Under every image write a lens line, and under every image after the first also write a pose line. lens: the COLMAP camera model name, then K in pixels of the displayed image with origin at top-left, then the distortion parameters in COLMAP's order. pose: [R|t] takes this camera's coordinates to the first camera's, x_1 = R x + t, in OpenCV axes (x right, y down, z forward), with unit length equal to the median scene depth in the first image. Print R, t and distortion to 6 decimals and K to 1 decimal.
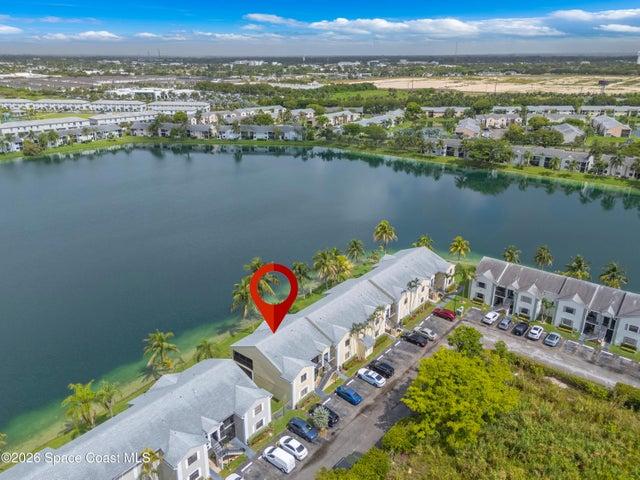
lens RADIAL K [[479.3, 0, 325.0], [0, 479.3, 239.6], [0, 0, 1]] dist [0.063914, -0.001904]
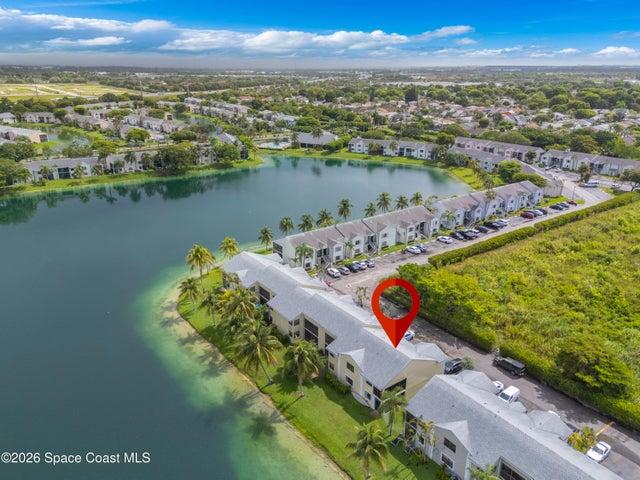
lens RADIAL K [[469.4, 0, 323.0], [0, 469.4, 238.9], [0, 0, 1]] dist [0.039822, 0.001484]
pose [[0.238340, -0.333722, 0.912044, -0.462623], [0.336246, 0.909381, 0.244878, -0.140842], [-0.911116, 0.248307, 0.328954, 0.366233]]
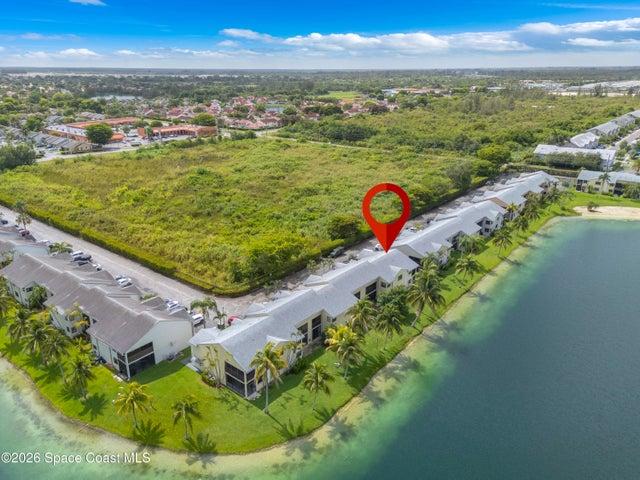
lens RADIAL K [[479.3, 0, 325.0], [0, 479.3, 239.6], [0, 0, 1]] dist [0.063914, -0.001904]
pose [[-0.999915, 0.012989, -0.001290, 0.045396], [0.009130, 0.766623, 0.642032, -0.378435], [0.009329, 0.641966, -0.766676, 1.022590]]
